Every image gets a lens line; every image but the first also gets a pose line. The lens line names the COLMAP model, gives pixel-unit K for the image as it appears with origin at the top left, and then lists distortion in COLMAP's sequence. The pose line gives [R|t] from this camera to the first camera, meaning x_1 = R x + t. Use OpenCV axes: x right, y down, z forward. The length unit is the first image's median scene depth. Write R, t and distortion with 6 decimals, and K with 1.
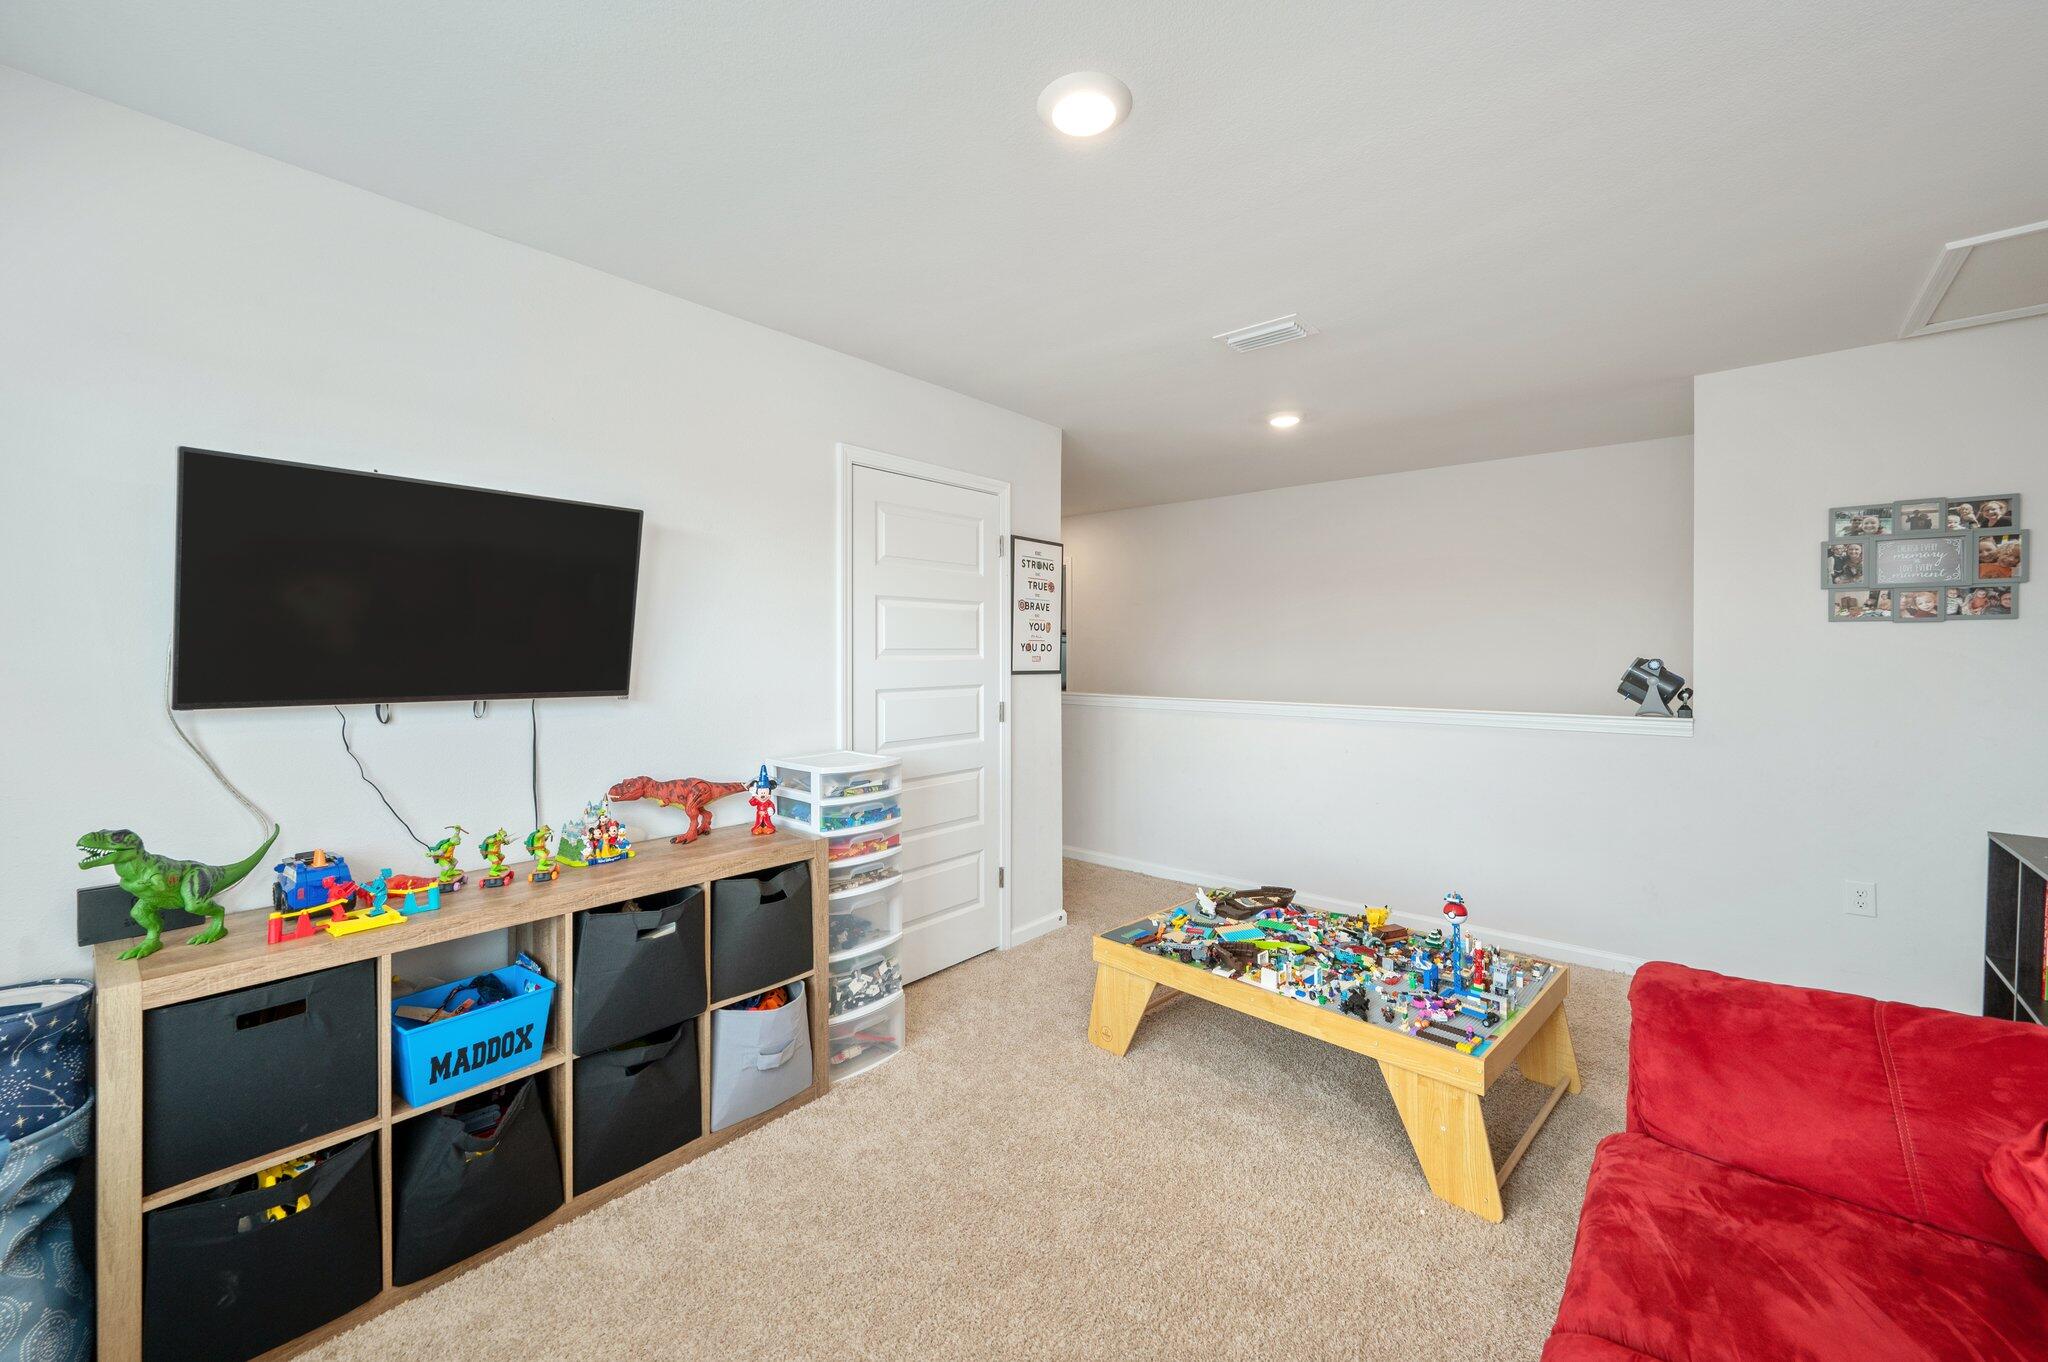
lens RADIAL K [[820.7, 0, 1026.2], [0, 820.7, 658.9], [0, 0, 1]] dist [-0.017049, 0.000095]
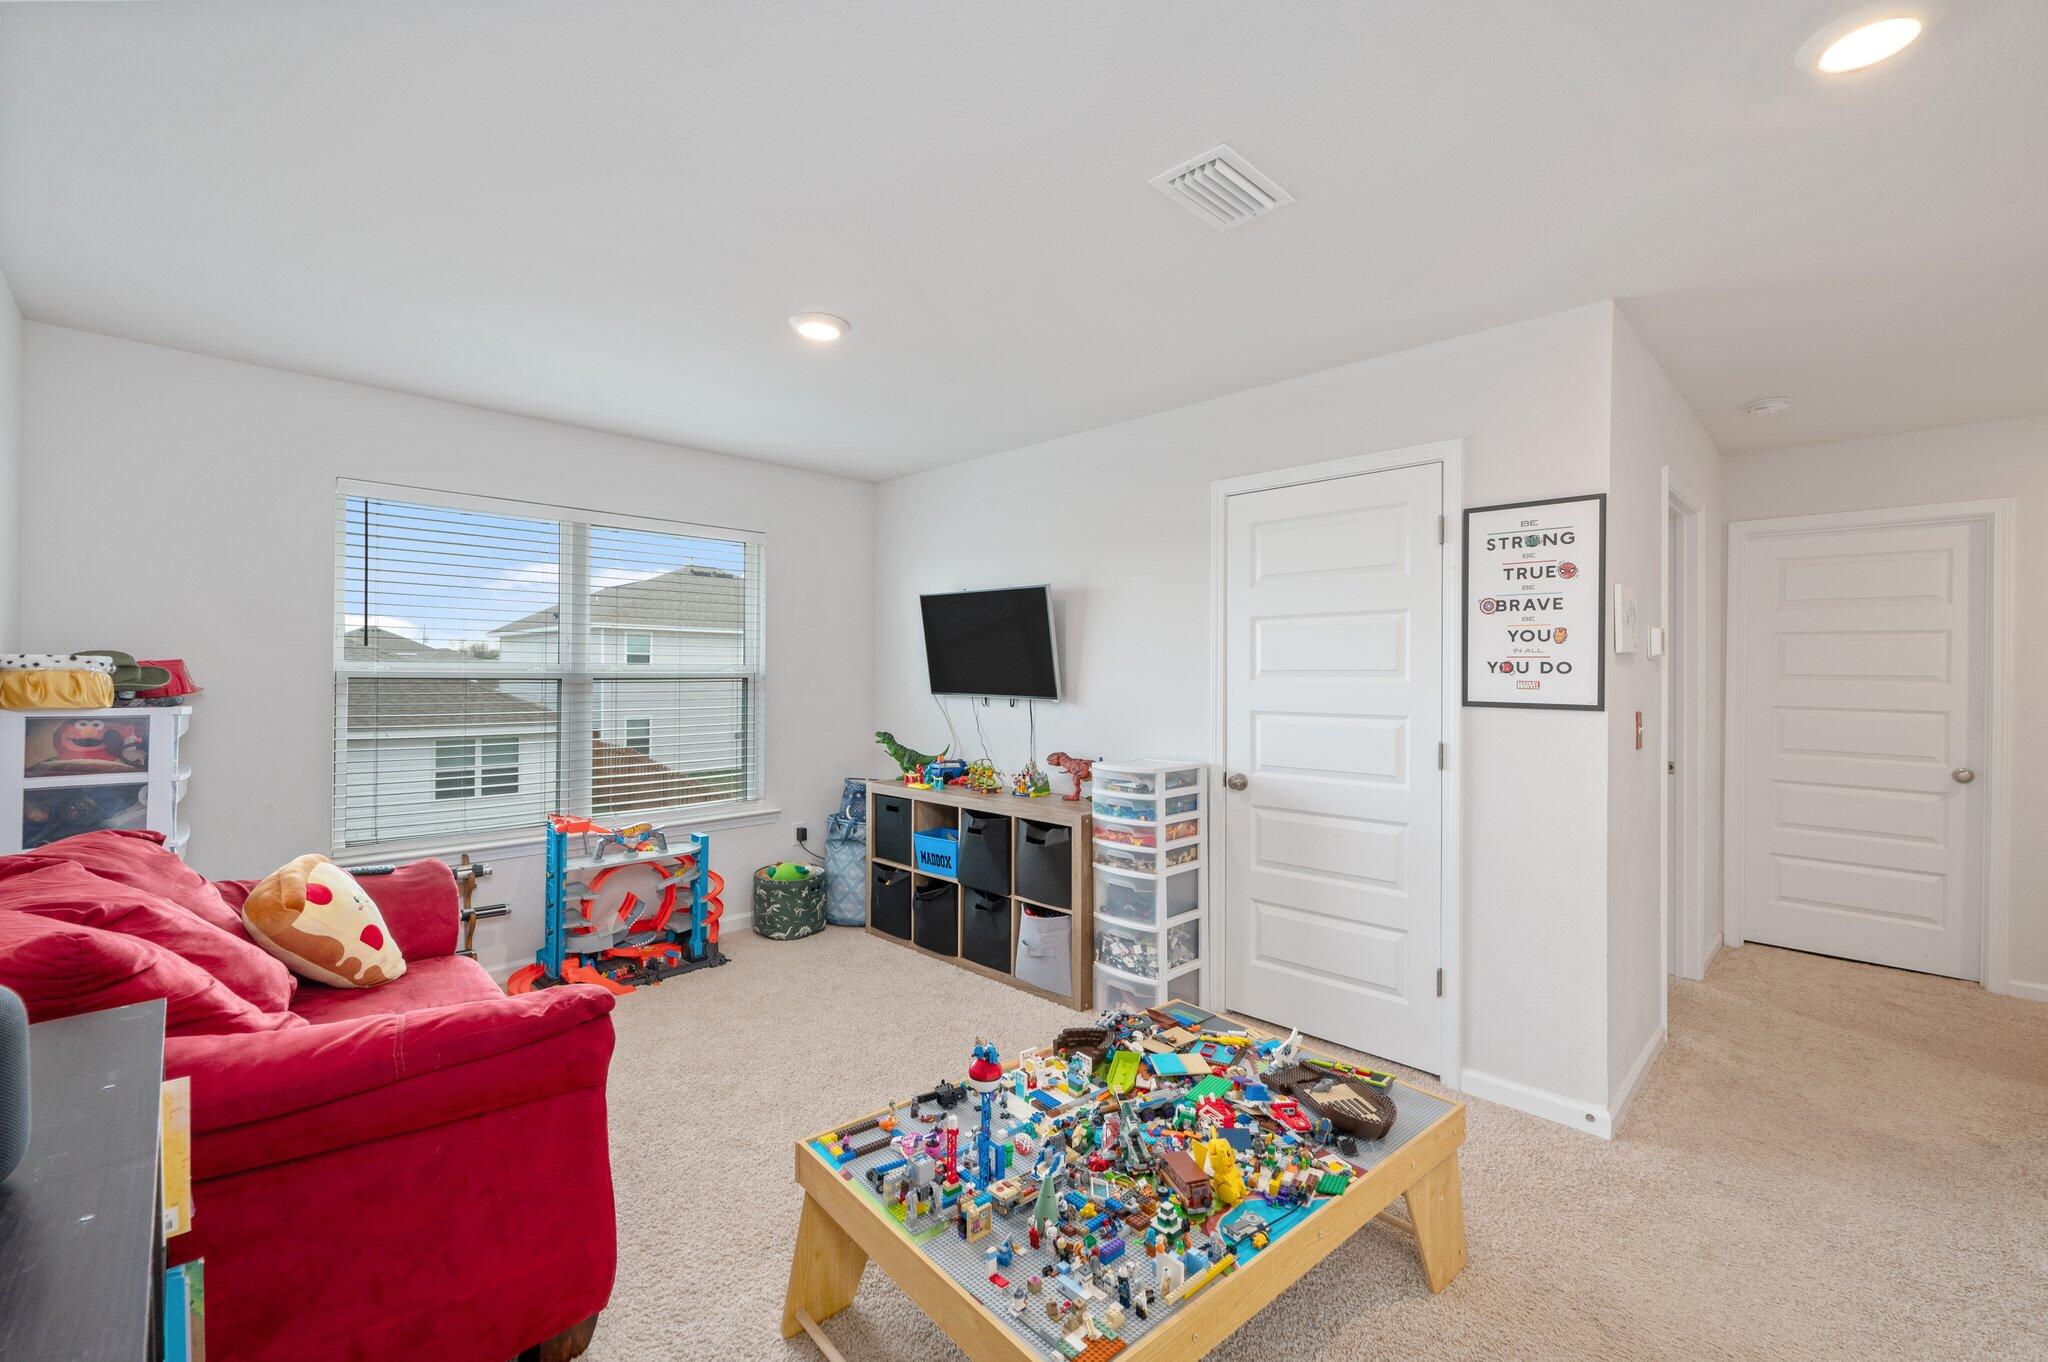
lens RADIAL K [[856.4, 0, 1024.0], [0, 856.4, 681.0], [0, 0, 1]] dist [-0.000307, -0.000115]
pose [[-0.080291, 0.006737, -0.996749, 1.024242], [-0.016263, 0.999835, 0.008068, -0.003144], [0.996639, 0.016858, -0.080169, 0.928603]]
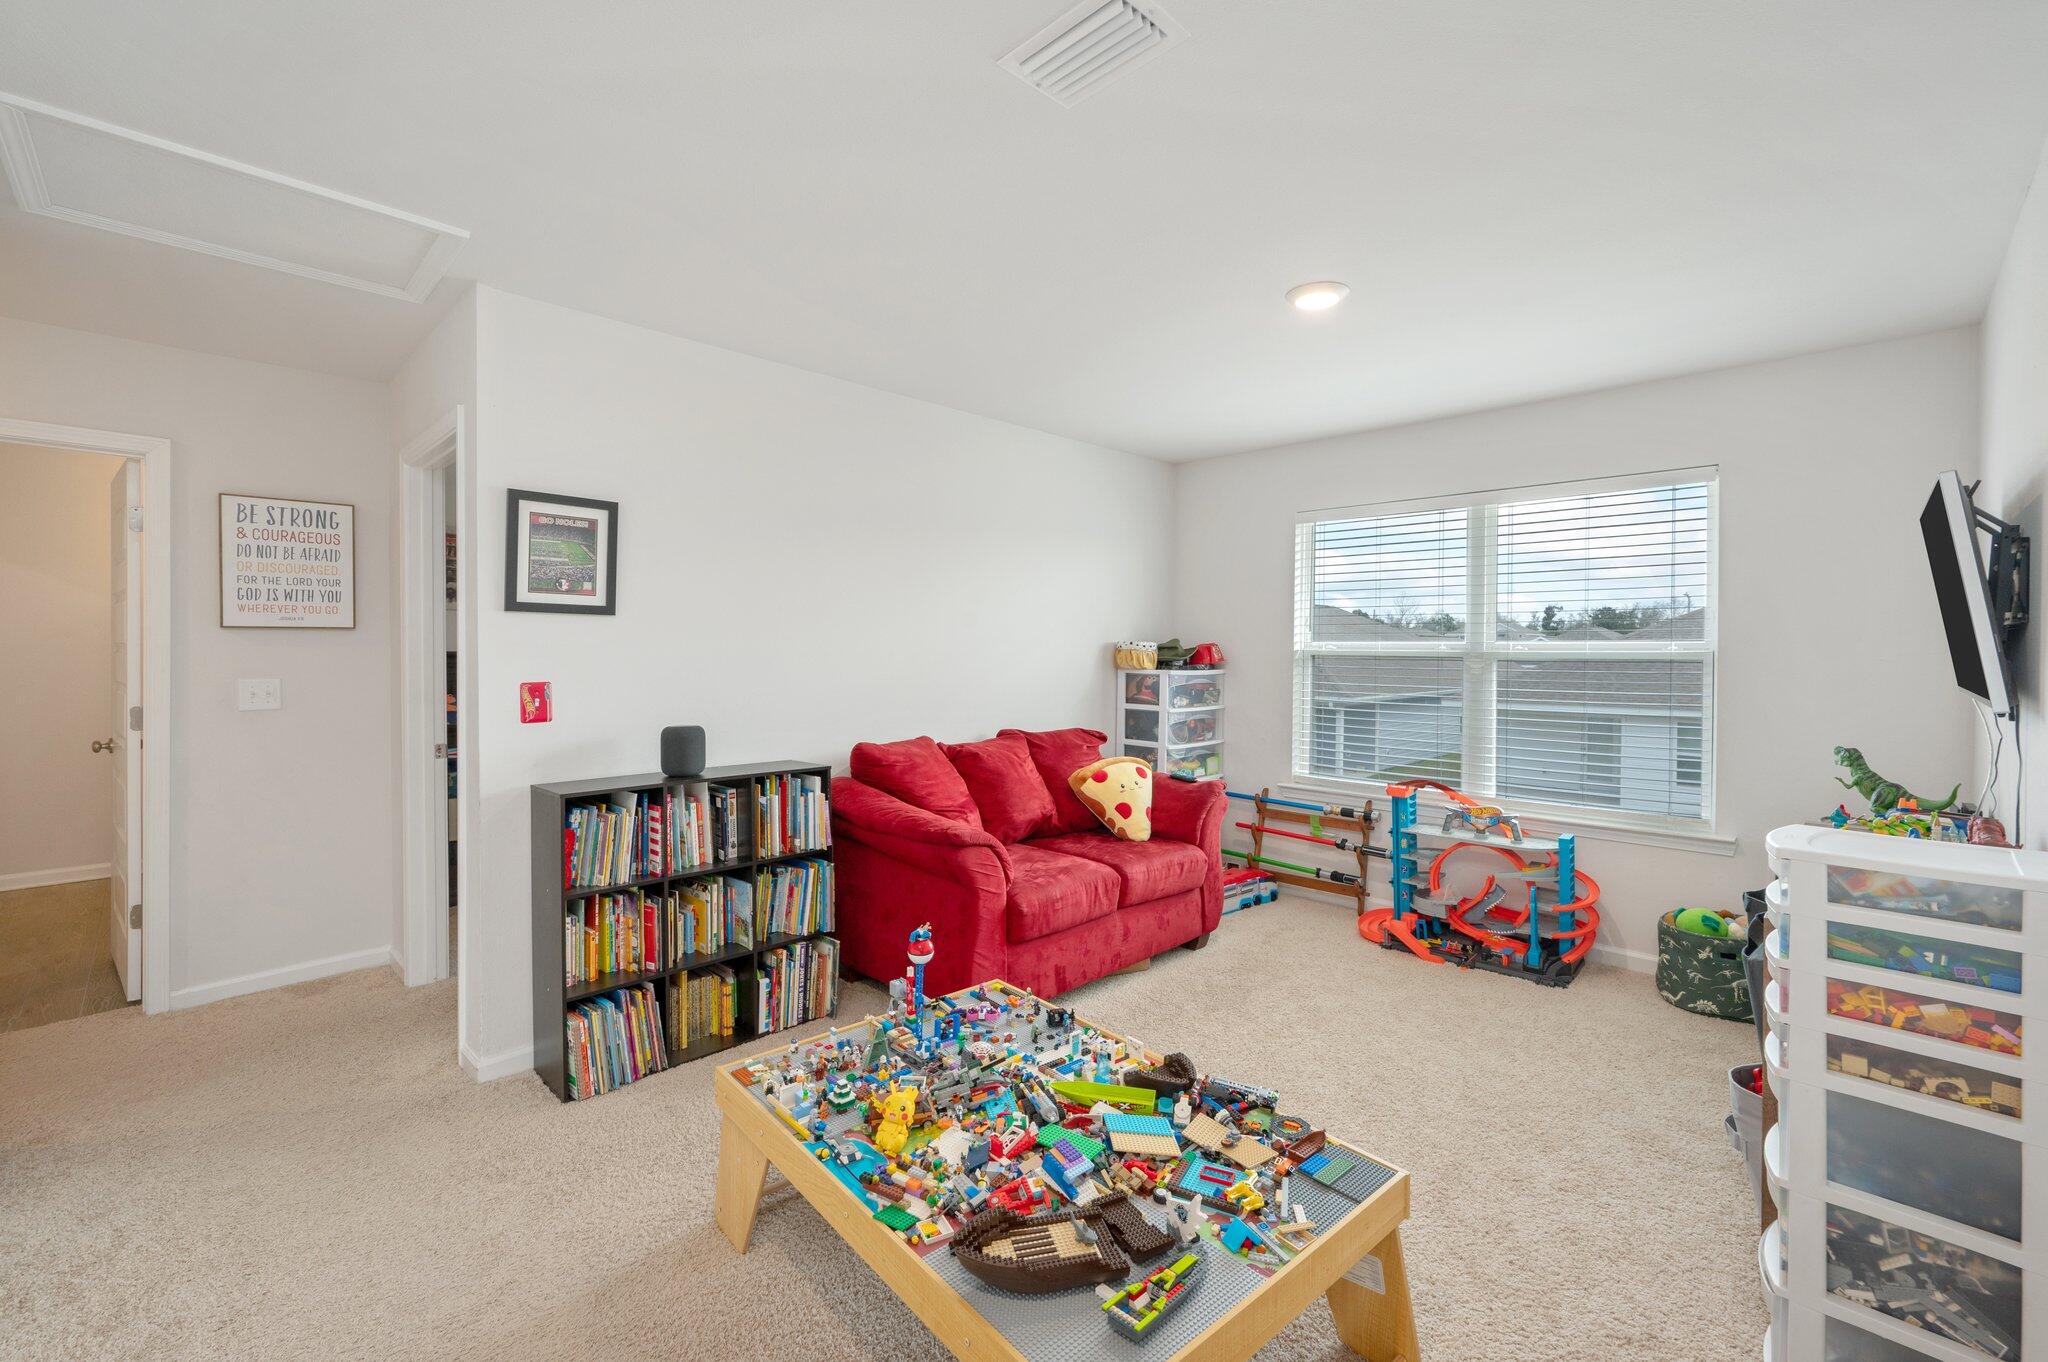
lens RADIAL K [[862.5, 0, 1022.0], [0, 862.5, 650.6], [0, 0, 1]] dist [-0.000597, -0.000372]
pose [[-0.997103, -0.002339, 0.076025, 0.303539], [-0.001057, 0.999857, 0.016897, -0.017297], [-0.076054, 0.016768, -0.996963, 1.622077]]
